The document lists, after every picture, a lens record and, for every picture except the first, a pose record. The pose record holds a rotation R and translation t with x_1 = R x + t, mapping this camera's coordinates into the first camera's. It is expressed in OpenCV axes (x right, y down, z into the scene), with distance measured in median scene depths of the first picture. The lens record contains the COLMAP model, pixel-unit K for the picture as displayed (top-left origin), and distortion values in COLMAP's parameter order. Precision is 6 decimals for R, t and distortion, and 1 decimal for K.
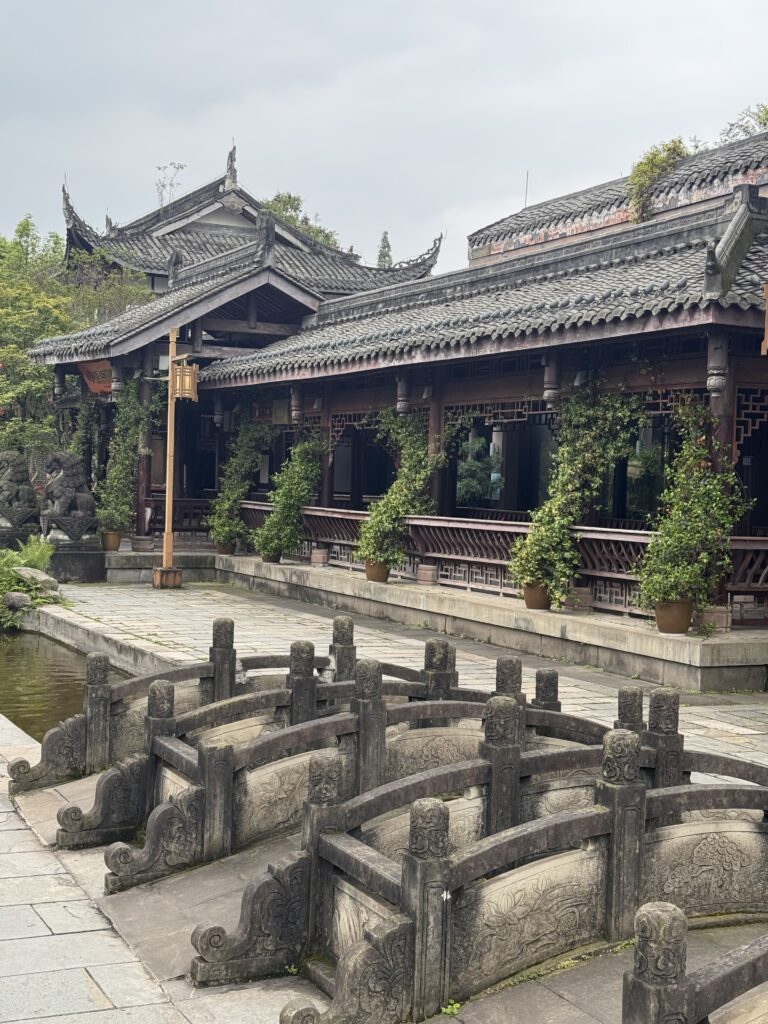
lens RADIAL K [[1433.2, 0, 384.0], [0, 1433.2, 512.0], [0, 0, 1]] dist [0.005137, 0.001099]
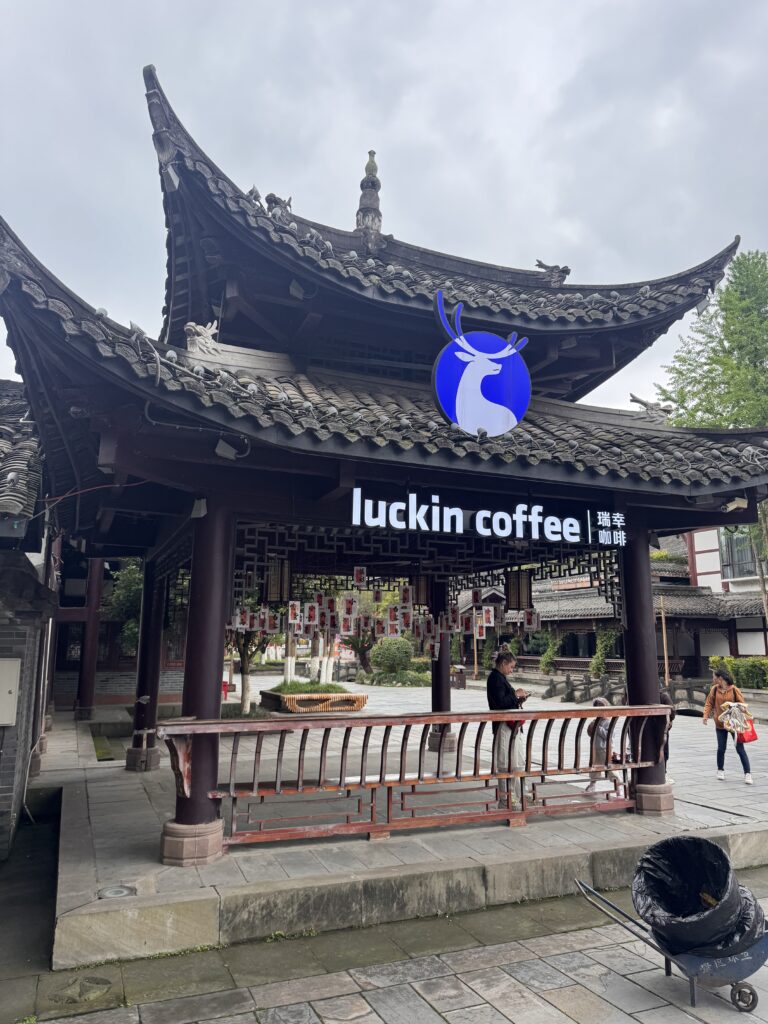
lens RADIAL K [[737.7, 0, 384.0], [0, 737.7, 512.0], [0, 0, 1]] dist [0.001449, 0.000108]
pose [[0.999267, -0.027596, -0.026517, -0.383854], [0.021887, 0.980447, -0.195562, -0.004146], [0.031395, 0.194838, 0.980333, -1.077318]]
